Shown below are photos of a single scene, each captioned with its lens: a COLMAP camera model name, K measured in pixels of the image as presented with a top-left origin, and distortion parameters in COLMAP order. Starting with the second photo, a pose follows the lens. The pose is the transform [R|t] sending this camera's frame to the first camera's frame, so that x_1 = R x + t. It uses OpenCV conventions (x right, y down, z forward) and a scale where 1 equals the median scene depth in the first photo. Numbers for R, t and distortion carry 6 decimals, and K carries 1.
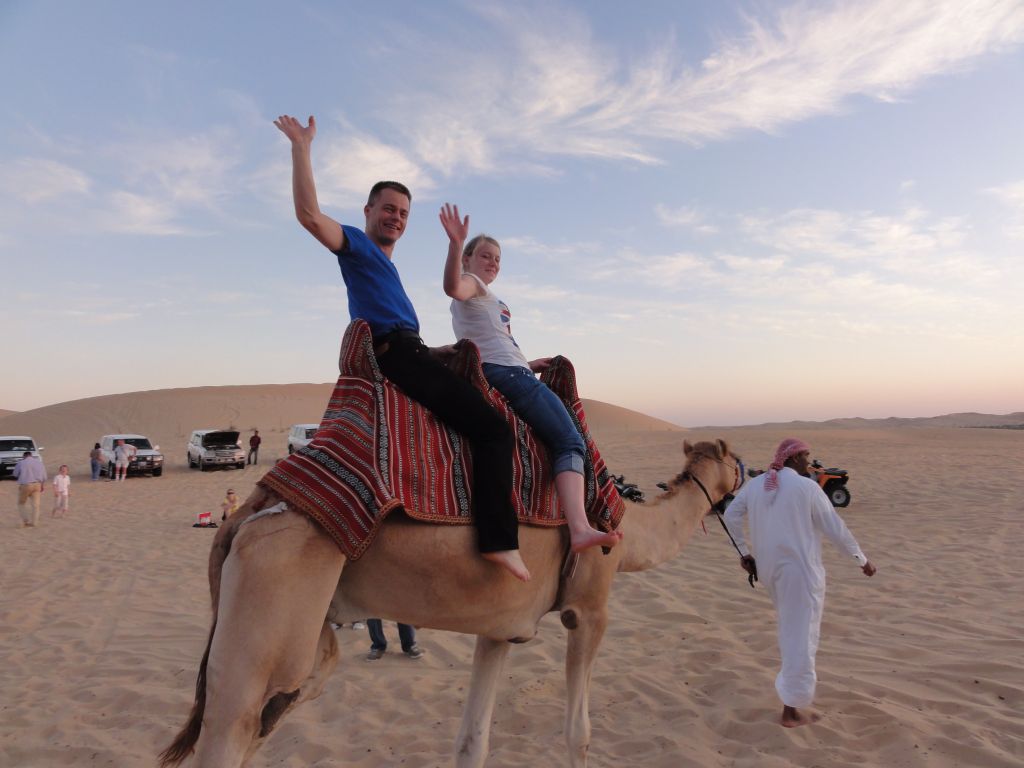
lens RADIAL K [[716.8, 0, 508.5], [0, 716.8, 377.8], [0, 0, 1]] dist [-0.016822, 0.009357]
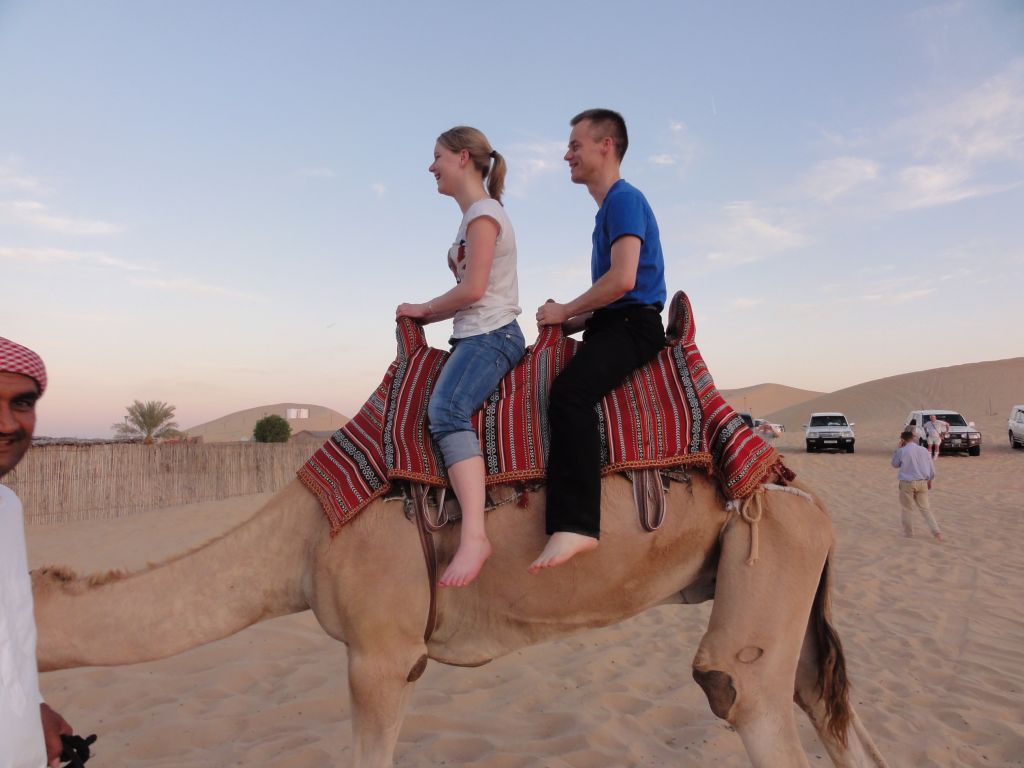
lens RADIAL K [[716.8, 0, 508.5], [0, 716.8, 377.8], [0, 0, 1]] dist [-0.016822, 0.009357]
pose [[0.523298, -0.046257, -0.850893, -0.086442], [0.070622, 0.997445, -0.010792, 0.022488], [0.849218, -0.054444, 0.525228, 0.098545]]
